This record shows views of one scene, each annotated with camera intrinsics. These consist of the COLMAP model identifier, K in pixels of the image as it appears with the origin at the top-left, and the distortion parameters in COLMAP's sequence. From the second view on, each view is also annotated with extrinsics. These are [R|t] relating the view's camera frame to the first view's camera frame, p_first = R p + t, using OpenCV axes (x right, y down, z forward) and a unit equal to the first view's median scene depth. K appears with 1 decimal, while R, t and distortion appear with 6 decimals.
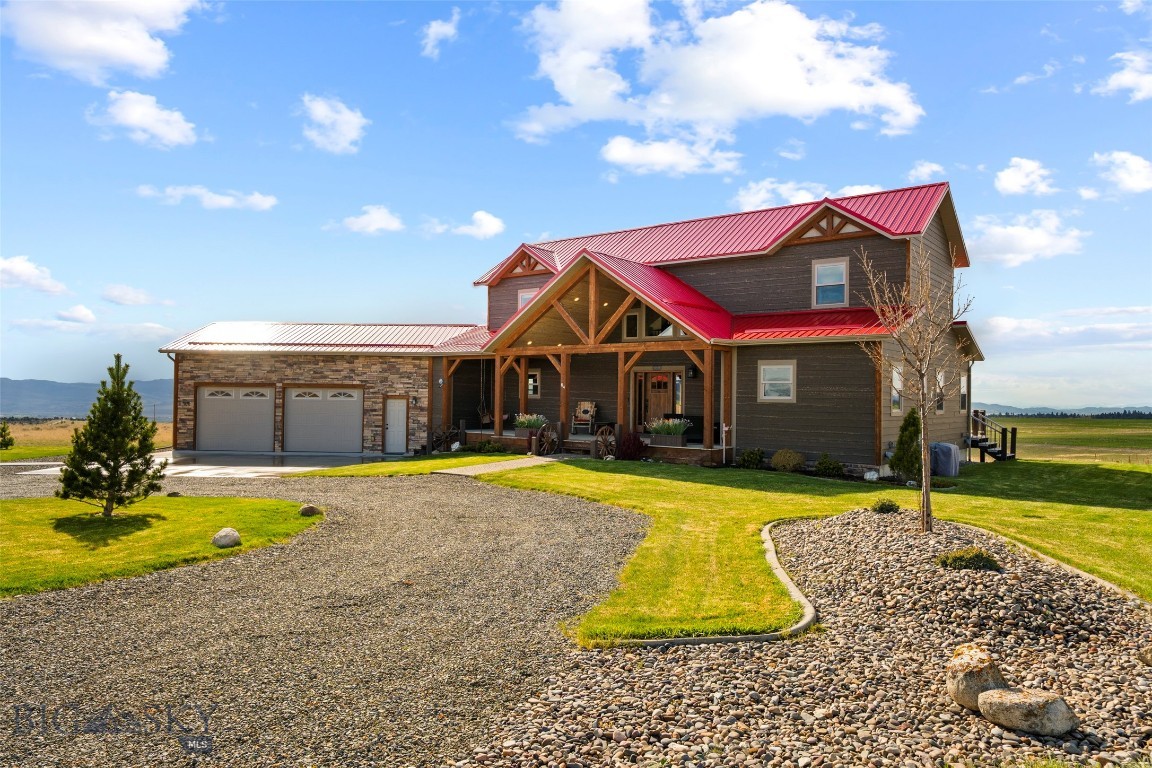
lens RADIAL K [[784.4, 0, 576.6], [0, 784.4, 384.4], [0, 0, 1]] dist [-0.003860, 0.000038]
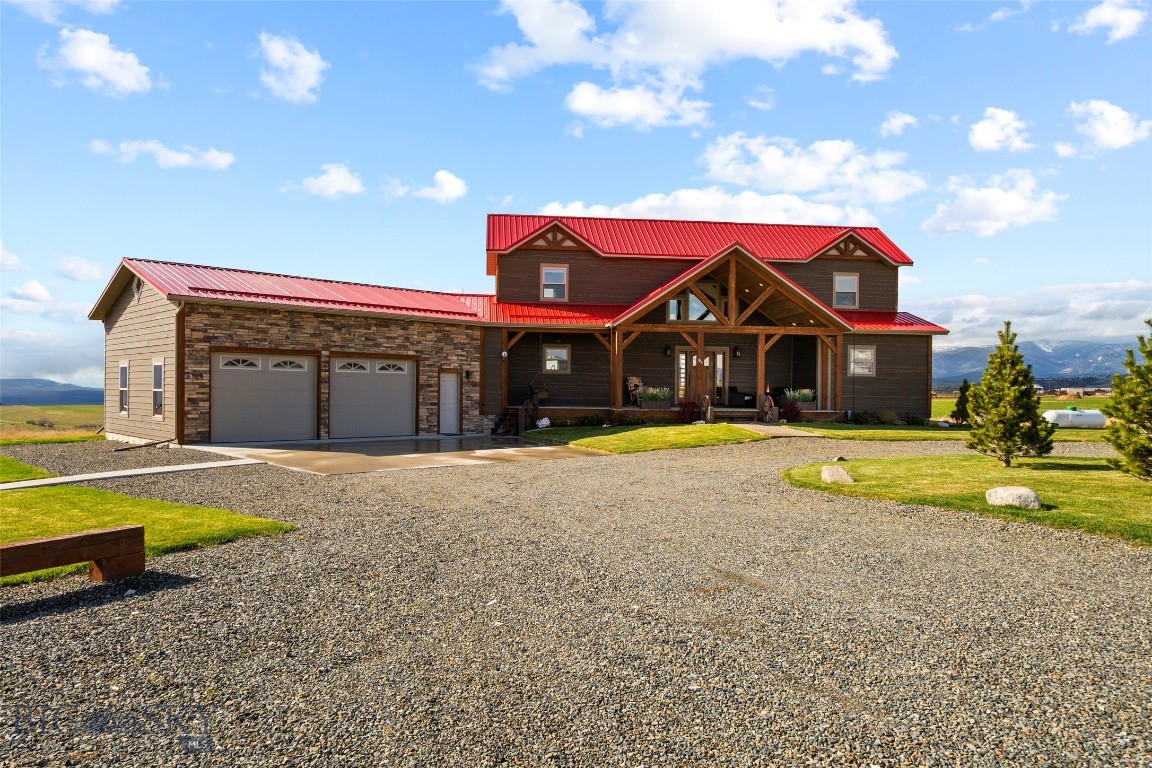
lens RADIAL K [[784.4, 0, 576.6], [0, 784.4, 384.9], [0, 0, 1]] dist [-0.003860, 0.000038]
pose [[0.706390, 0.000114, 0.707823, -0.752806], [-0.013159, 0.999829, 0.012972, 0.018768], [-0.707701, -0.018477, 0.706271, 0.276492]]
